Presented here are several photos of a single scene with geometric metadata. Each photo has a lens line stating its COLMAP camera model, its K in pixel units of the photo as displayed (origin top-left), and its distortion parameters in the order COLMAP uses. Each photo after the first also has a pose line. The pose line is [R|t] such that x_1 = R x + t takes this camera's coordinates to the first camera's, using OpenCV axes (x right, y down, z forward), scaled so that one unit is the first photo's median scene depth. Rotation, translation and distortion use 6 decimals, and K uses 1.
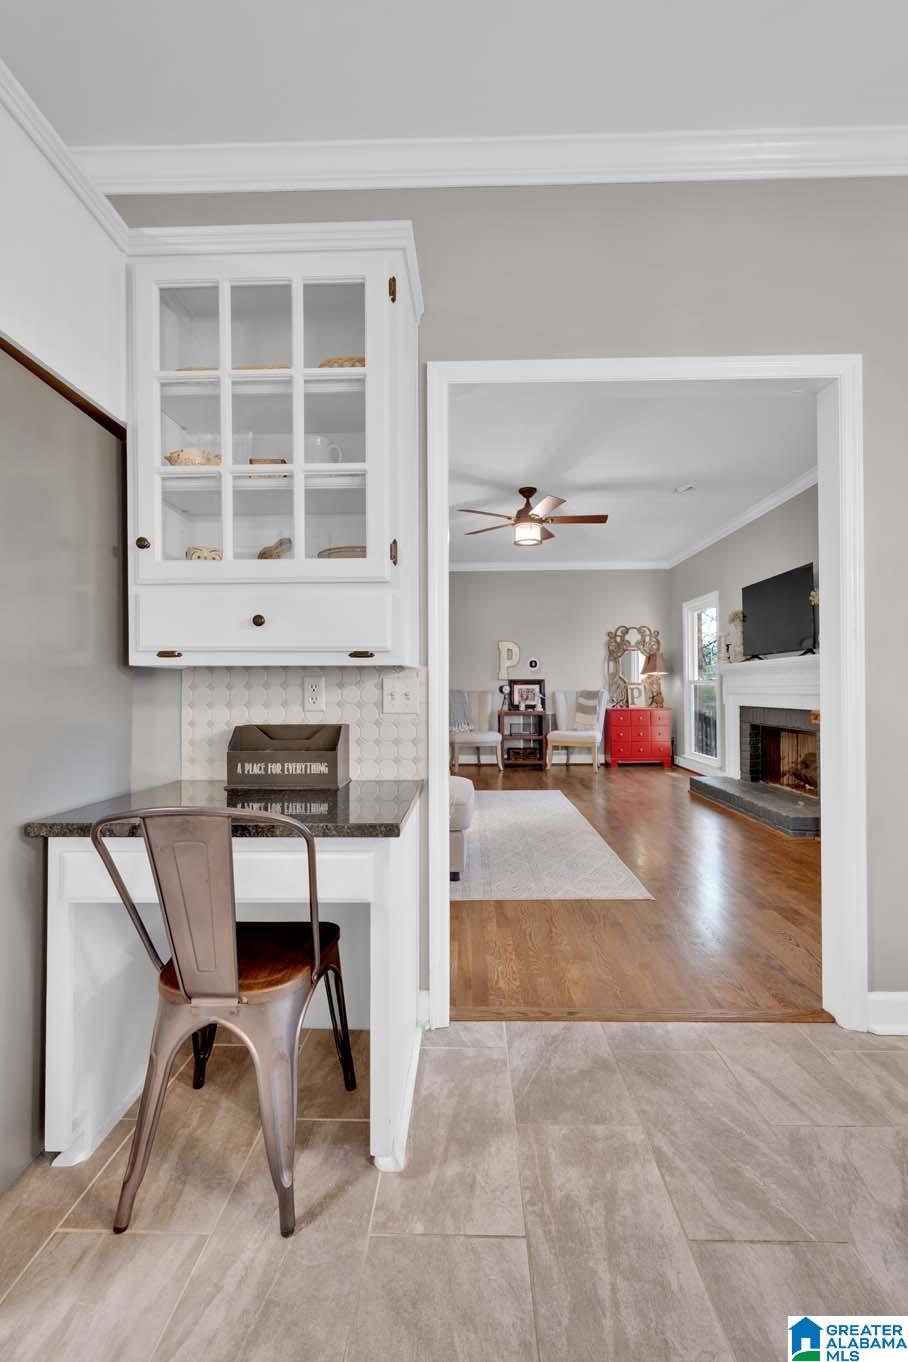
lens RADIAL K [[579.9, 0, 452.6], [0, 579.9, 680.3], [0, 0, 1]] dist [-0.004018, 0.000688]
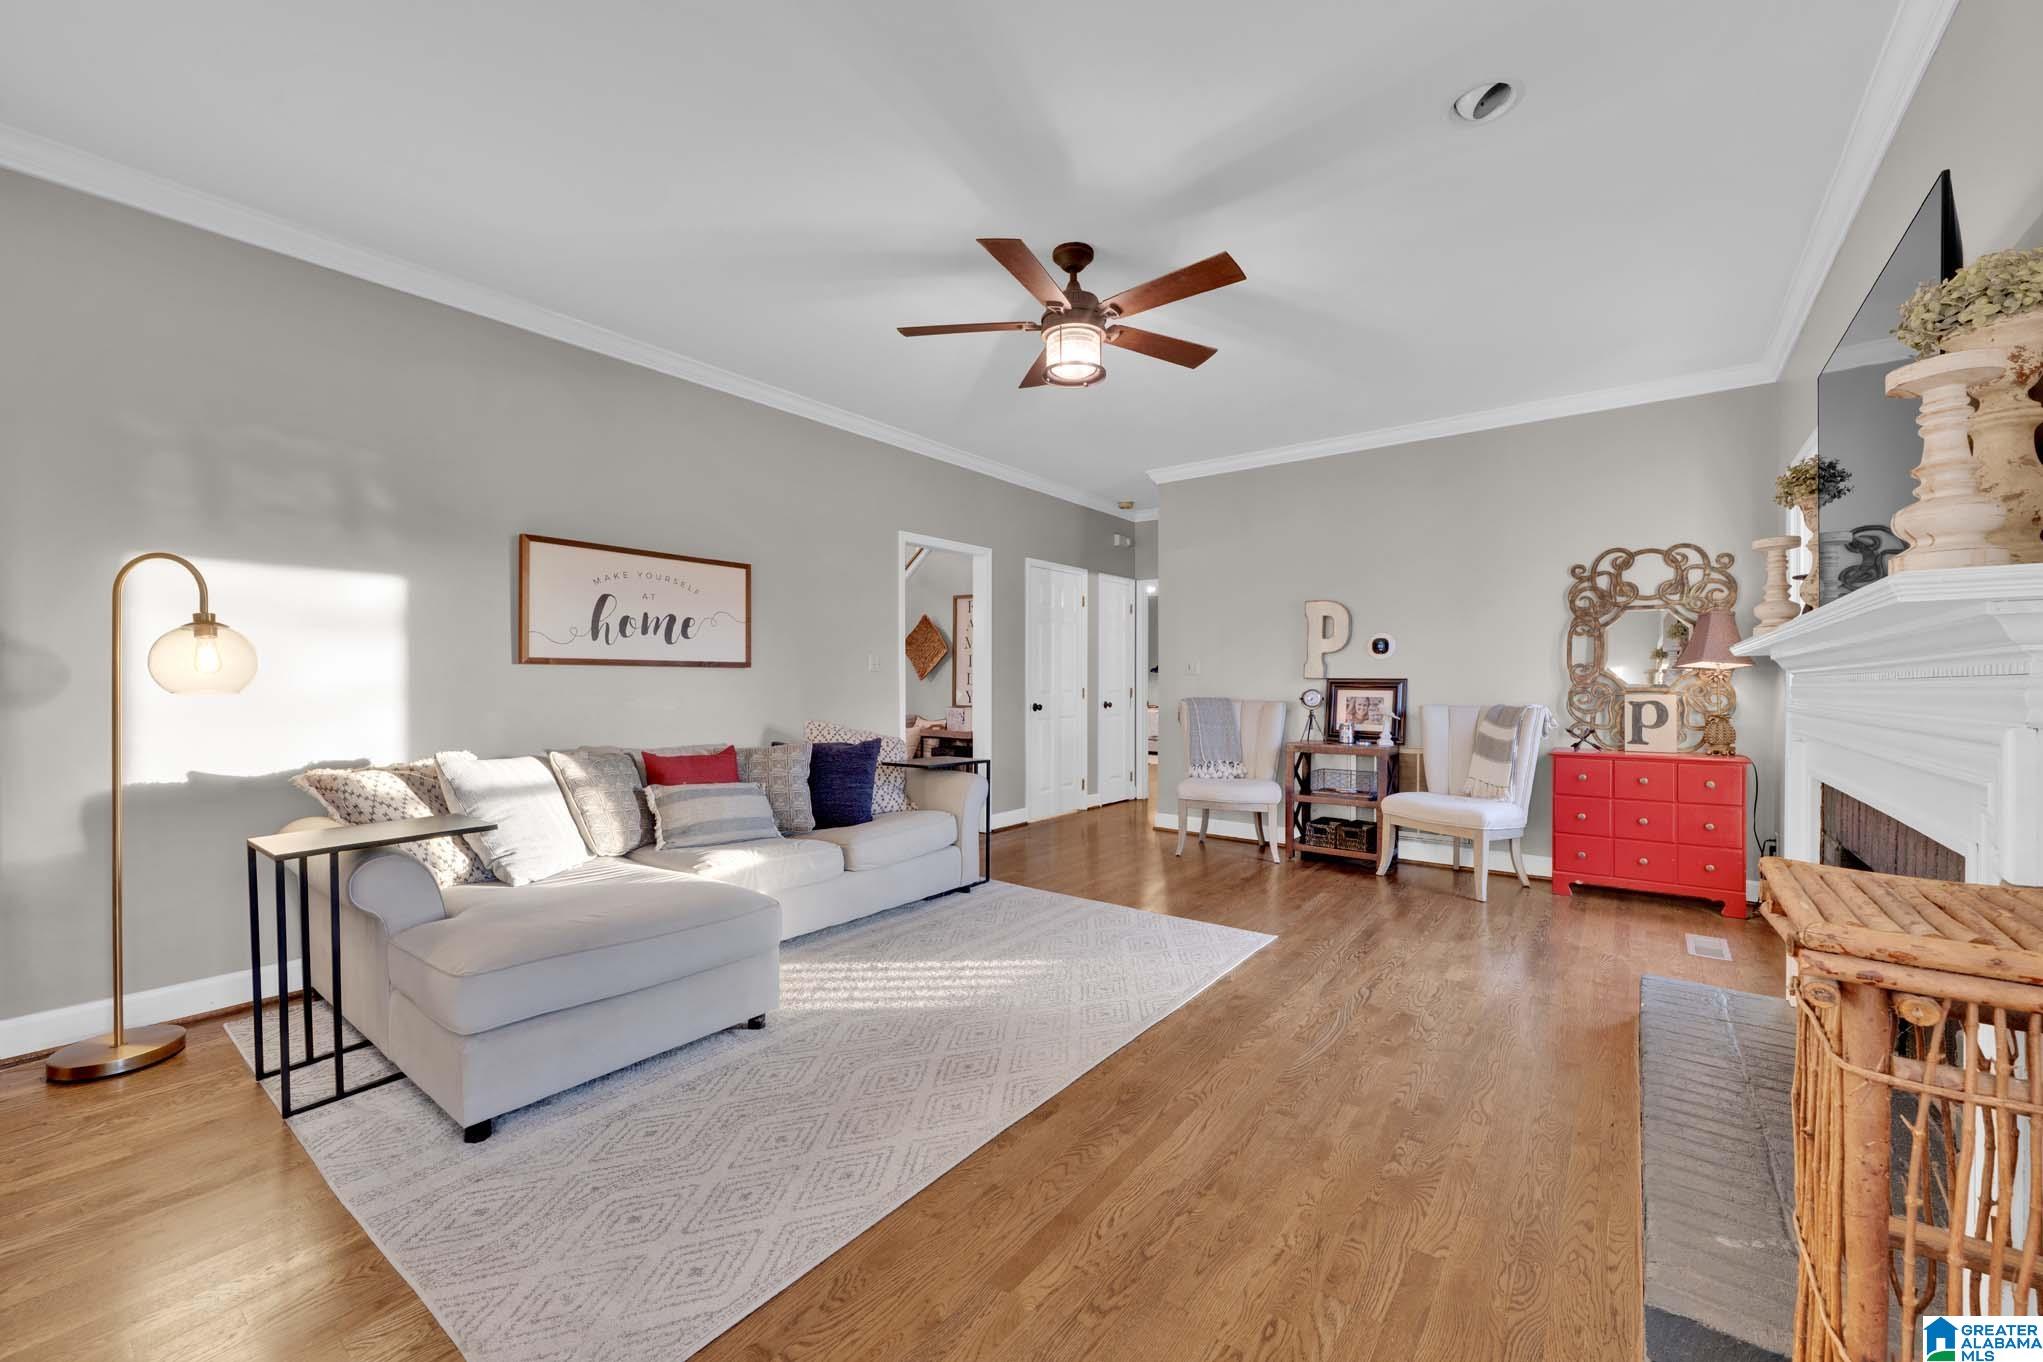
lens RADIAL K [[803.0, 0, 1014.4], [0, 803.0, 678.0], [0, 0, 1]] dist [0.001029, 0.000452]
pose [[0.810724, 0.007629, -0.585378, 0.284931], [-0.003173, 0.999958, 0.008638, -0.006553], [0.585420, -0.005145, 0.810714, 0.300513]]
